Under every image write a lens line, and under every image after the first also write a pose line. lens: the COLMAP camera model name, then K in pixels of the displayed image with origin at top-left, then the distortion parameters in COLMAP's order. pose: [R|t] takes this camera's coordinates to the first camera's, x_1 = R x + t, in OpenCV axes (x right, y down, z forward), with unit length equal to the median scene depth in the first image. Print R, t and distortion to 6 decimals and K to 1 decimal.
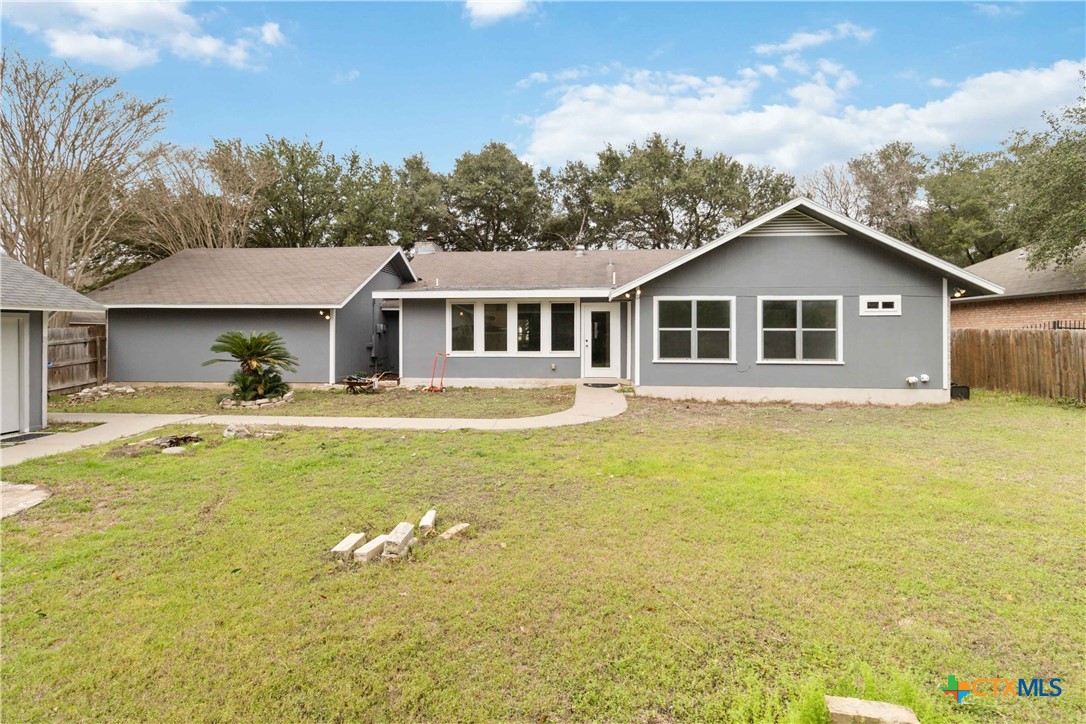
lens RADIAL K [[517.5, 0, 547.9], [0, 517.5, 341.6], [0, 0, 1]] dist [0.003236, 0.001056]
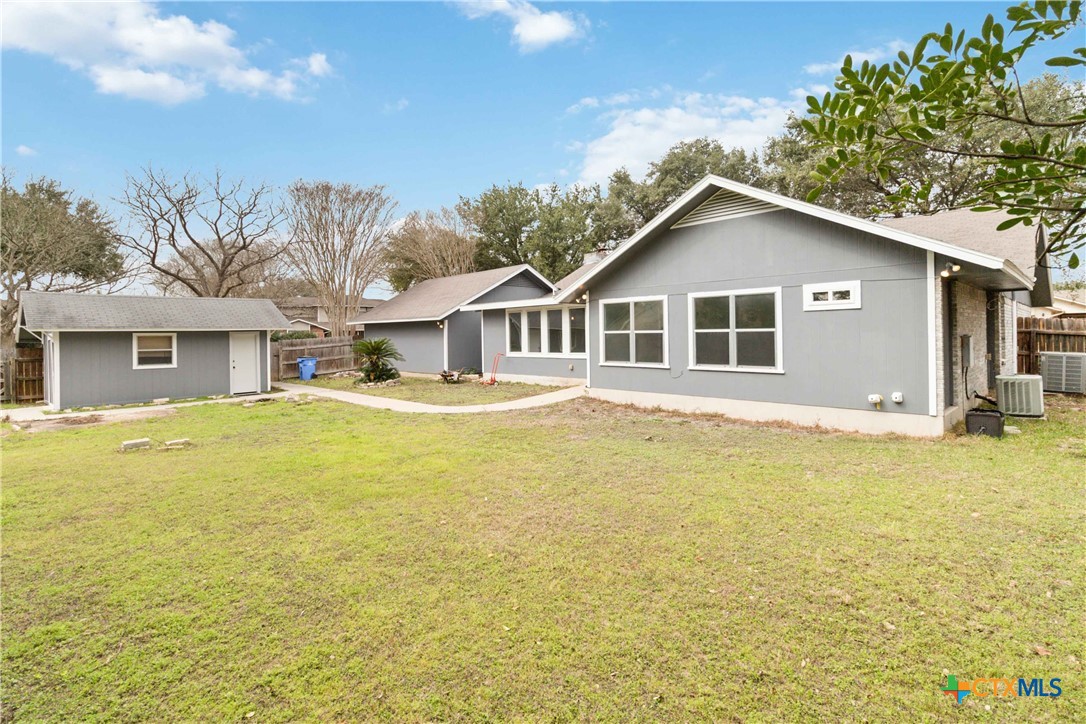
lens RADIAL K [[517.5, 0, 547.9], [0, 517.5, 341.6], [0, 0, 1]] dist [0.003236, 0.001056]
pose [[0.765540, -0.003071, -0.643381, 0.788779], [0.001696, 0.999995, -0.002754, -0.003114], [0.643386, 0.001017, 0.765541, 0.164204]]
